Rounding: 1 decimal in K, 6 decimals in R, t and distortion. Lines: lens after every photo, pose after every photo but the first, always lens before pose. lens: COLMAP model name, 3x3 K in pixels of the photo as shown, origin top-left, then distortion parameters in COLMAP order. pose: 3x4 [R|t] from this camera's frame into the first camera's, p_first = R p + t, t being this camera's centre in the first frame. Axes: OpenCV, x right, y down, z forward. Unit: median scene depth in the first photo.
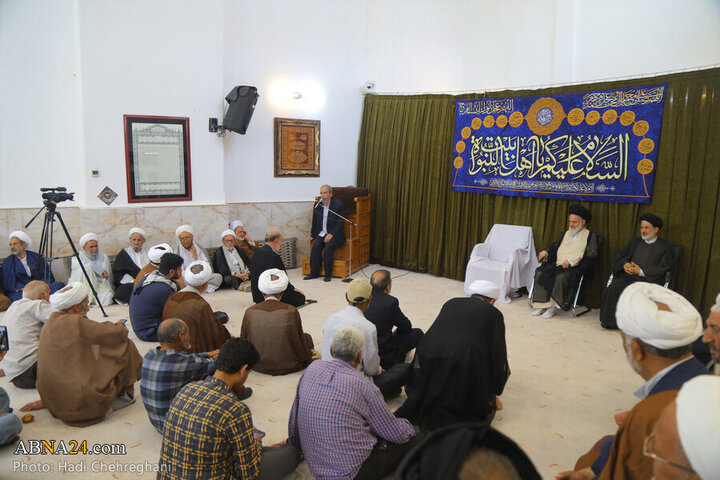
lens RADIAL K [[499.6, 0, 360.0], [0, 499.6, 240.0], [0, 0, 1]] dist [-0.107147, 0.066208]
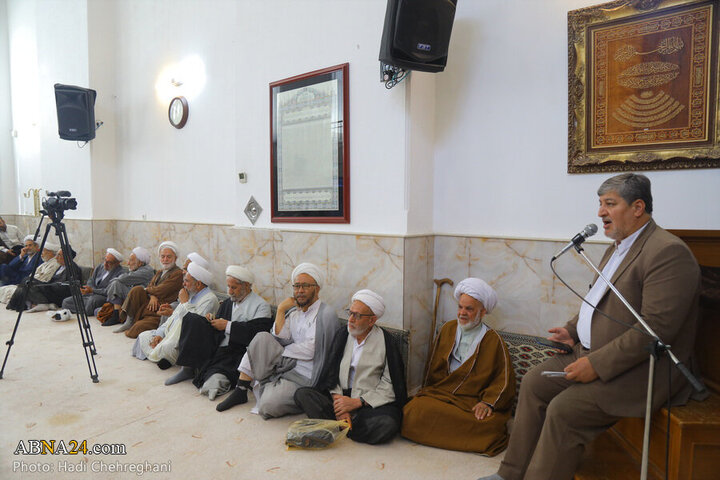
lens RADIAL K [[499.6, 0, 360.0], [0, 499.6, 240.0], [0, 0, 1]] dist [-0.107147, 0.066208]
pose [[0.267890, 0.051830, -0.962054, 0.165406], [-0.125944, 0.991867, 0.018366, -0.076288], [0.955182, 0.116245, 0.272239, 0.899119]]
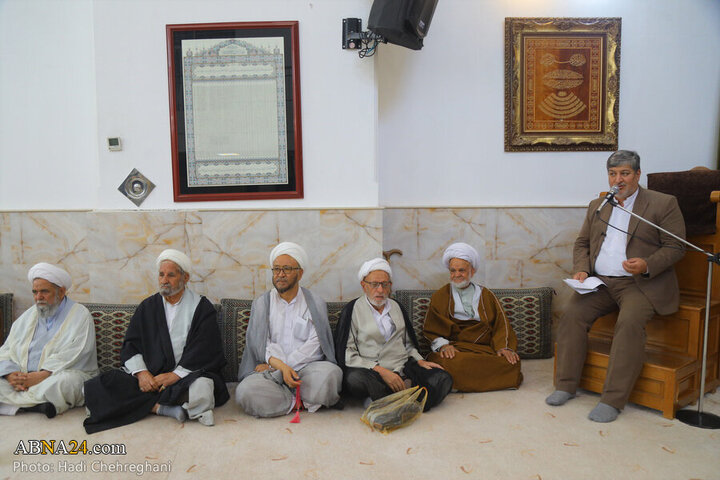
lens RADIAL K [[539.3, 0, 357.9], [0, 539.3, 241.5], [0, 0, 1]] dist [-0.099844, 0.095740]
pose [[0.830174, 0.024649, -0.556959, -0.013588], [-0.052653, 0.998023, -0.034313, -0.025398], [0.555013, 0.057811, 0.829831, 0.627882]]
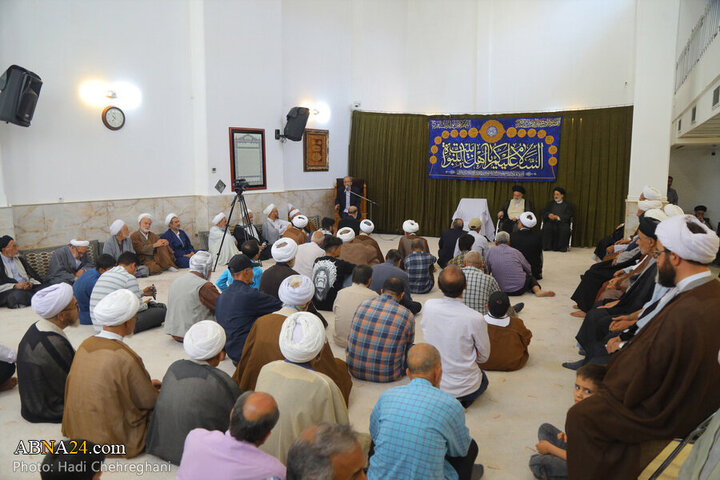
lens RADIAL K [[499.6, 0, 360.0], [0, 499.6, 240.0], [0, 0, 1]] dist [-0.107147, 0.066208]
pose [[0.946453, -0.061587, 0.316914, -0.559034], [0.058590, 0.998102, 0.018989, 0.052123], [-0.317482, 0.000596, 0.948264, -0.411000]]
